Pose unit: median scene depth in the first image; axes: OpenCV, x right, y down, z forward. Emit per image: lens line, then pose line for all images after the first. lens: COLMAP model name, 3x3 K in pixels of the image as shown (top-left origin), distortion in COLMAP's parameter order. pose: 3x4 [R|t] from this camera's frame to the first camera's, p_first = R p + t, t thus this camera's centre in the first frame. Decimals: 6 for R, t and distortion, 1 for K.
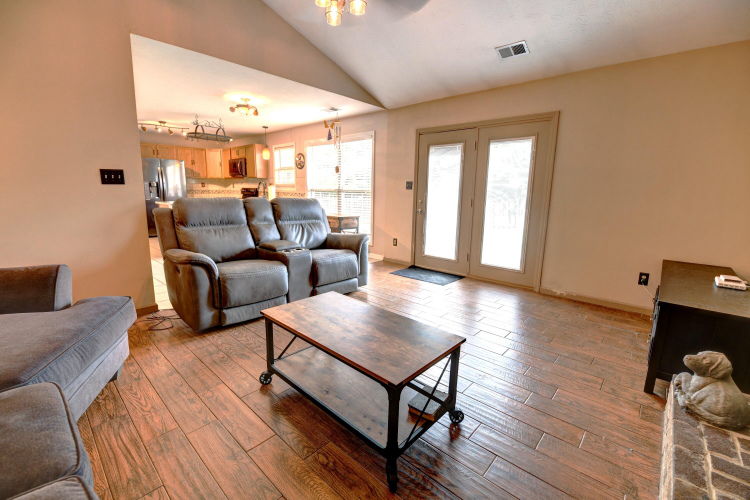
lens RADIAL K [[328.5, 0, 375.0], [0, 328.5, 250.0], [0, 0, 1]] dist [-0.012456, -0.000456]
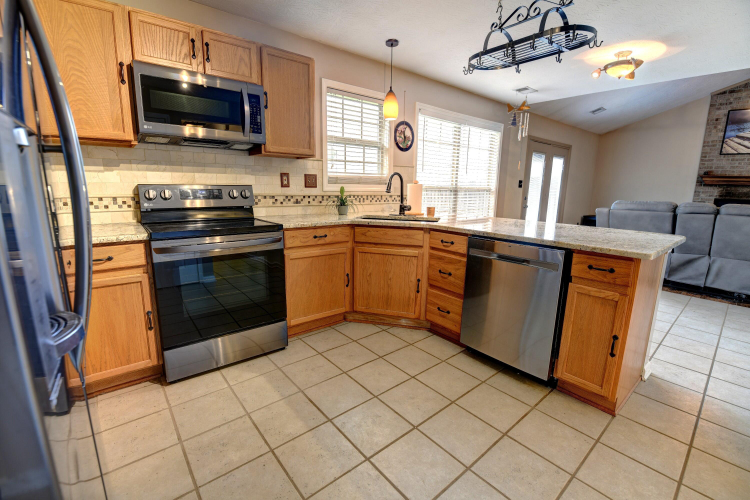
lens RADIAL K [[322.7, 0, 375.0], [0, 322.7, 250.0], [0, 0, 1]] dist [-0.010773, -0.000046]
pose [[0.129302, -0.212864, 0.968488, -0.698924], [0.161407, 0.968180, 0.191247, -0.174525], [-0.978381, 0.131592, 0.159546, 0.869268]]
